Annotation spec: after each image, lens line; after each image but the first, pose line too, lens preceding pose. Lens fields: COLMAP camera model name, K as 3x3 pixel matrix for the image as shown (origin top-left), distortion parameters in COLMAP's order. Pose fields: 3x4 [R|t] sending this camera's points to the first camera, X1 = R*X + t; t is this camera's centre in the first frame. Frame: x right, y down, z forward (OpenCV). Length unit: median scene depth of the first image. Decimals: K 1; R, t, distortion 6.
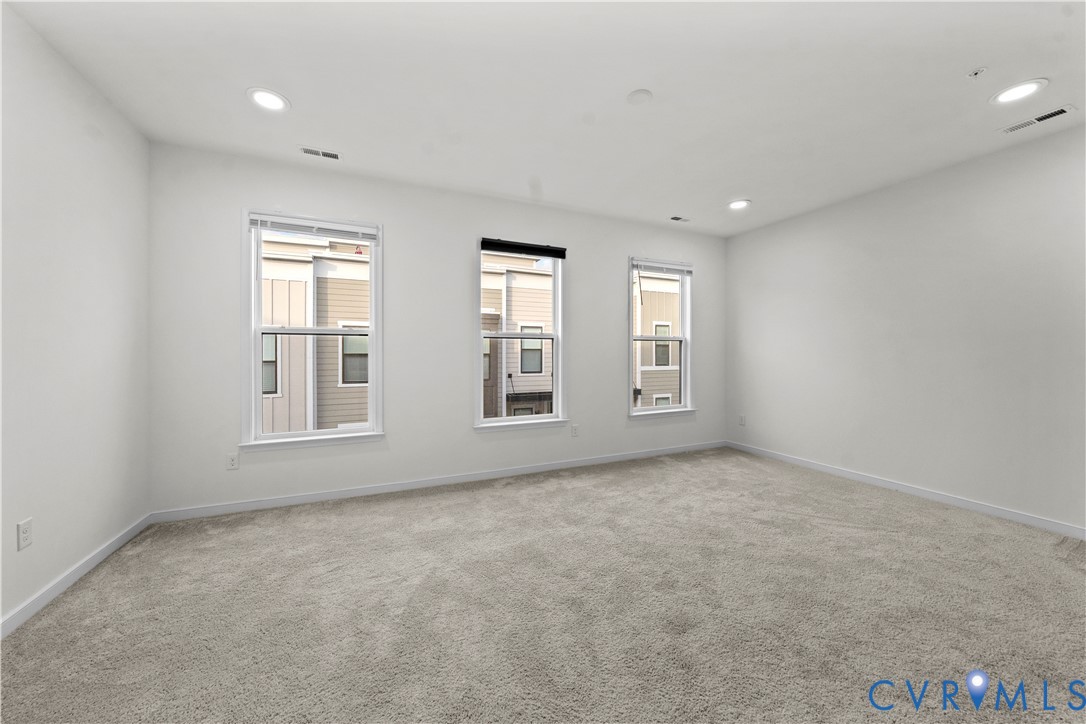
lens RADIAL K [[379.9, 0, 541.2], [0, 379.9, 357.7], [0, 0, 1]] dist [0.000092, 0.000038]
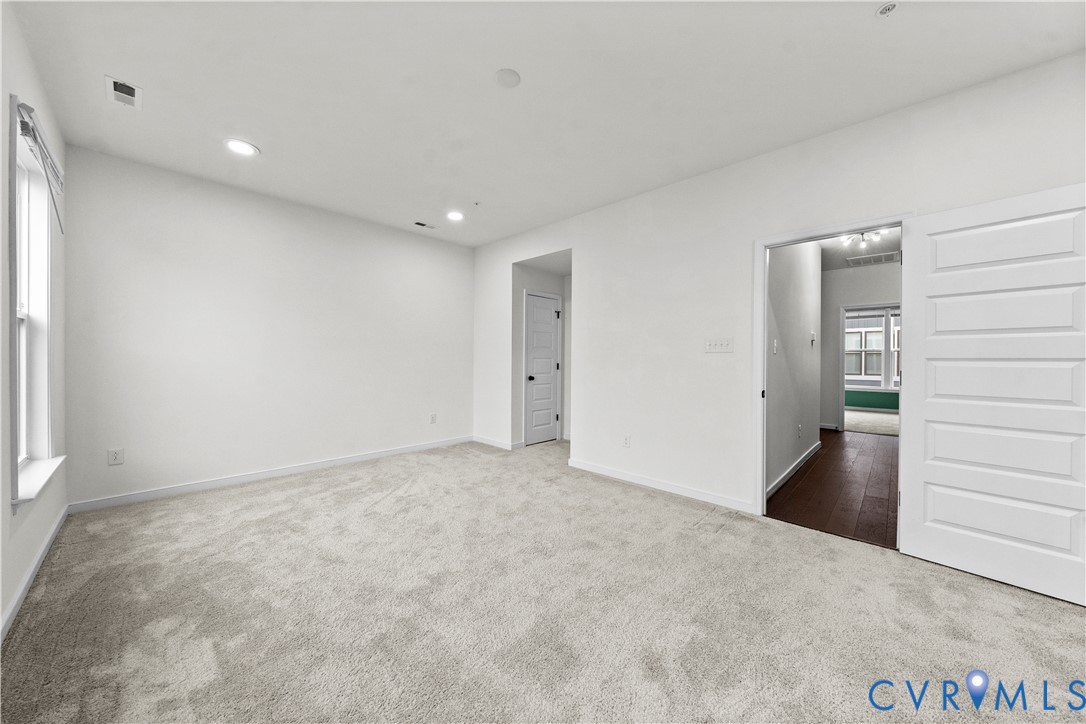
lens RADIAL K [[379.9, 0, 541.2], [0, 379.9, 357.7], [0, 0, 1]] dist [0.000092, 0.000038]
pose [[-0.370996, -0.002427, 0.928631, -0.461049], [0.003104, 0.999988, 0.003854, 0.003886], [-0.928629, 0.004313, -0.370984, 0.890477]]
